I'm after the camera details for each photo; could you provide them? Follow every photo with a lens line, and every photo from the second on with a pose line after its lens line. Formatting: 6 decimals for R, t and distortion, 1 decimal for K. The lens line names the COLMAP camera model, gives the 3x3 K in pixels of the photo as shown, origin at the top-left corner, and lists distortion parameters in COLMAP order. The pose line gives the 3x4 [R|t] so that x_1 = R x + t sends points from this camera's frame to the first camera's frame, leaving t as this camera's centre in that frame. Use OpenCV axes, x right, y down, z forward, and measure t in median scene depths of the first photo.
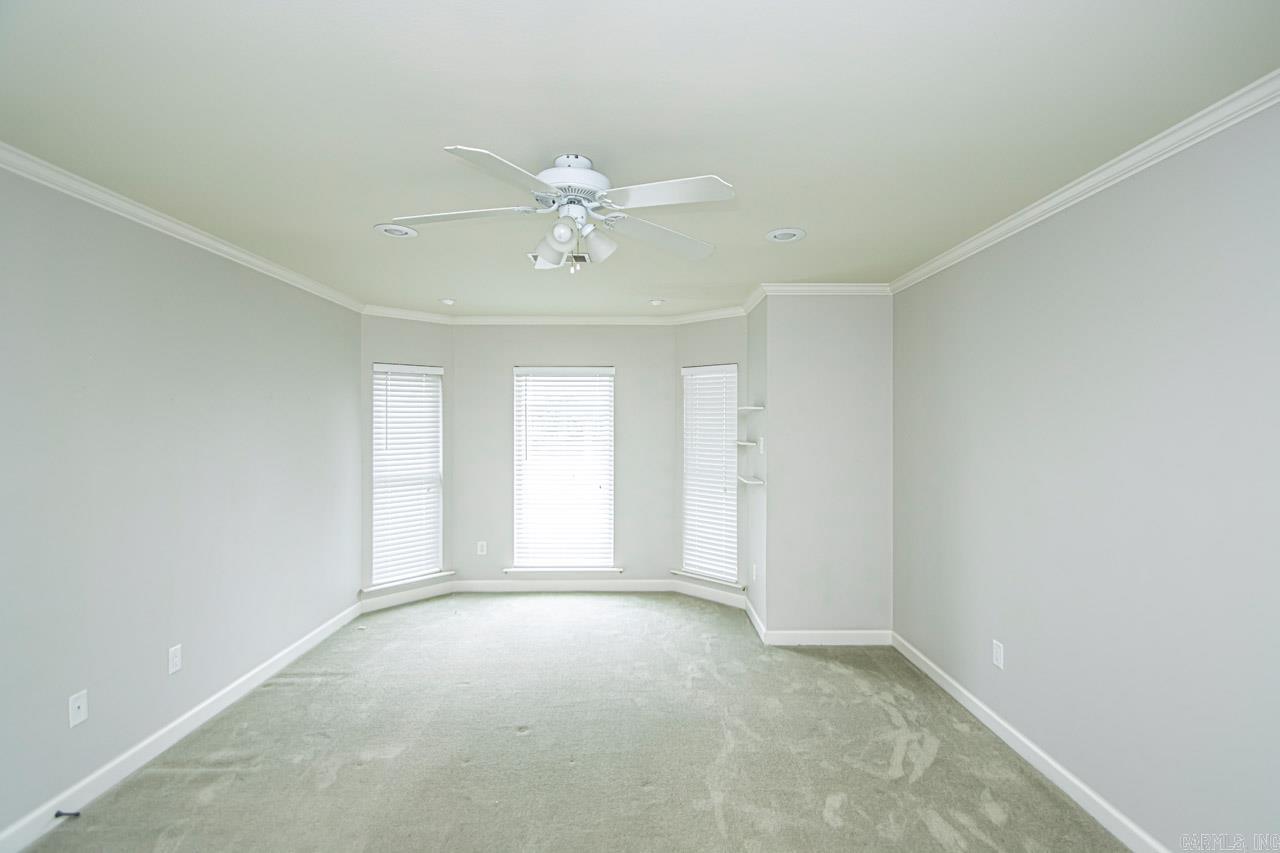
lens RADIAL K [[600.4, 0, 663.3], [0, 600.4, 424.6], [0, 0, 1]] dist [0.017620, -0.016170]
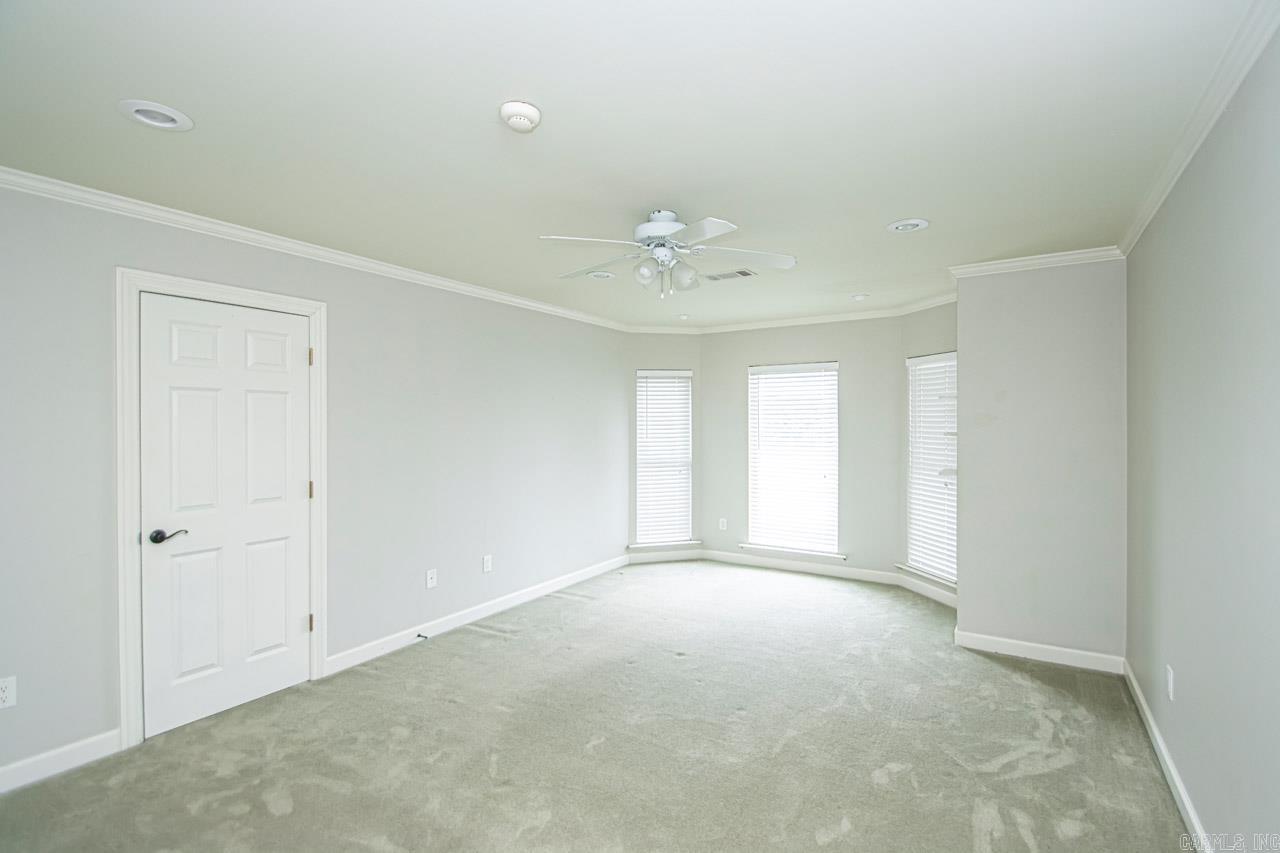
lens RADIAL K [[597.0, 0, 647.4], [0, 597.0, 421.2], [0, 0, 1]] dist [0.016137, -0.017011]
pose [[0.837524, -0.003627, -0.546389, 0.242626], [0.002359, 0.999993, -0.003021, 0.010835], [0.546396, 0.001241, 0.837526, -0.056352]]
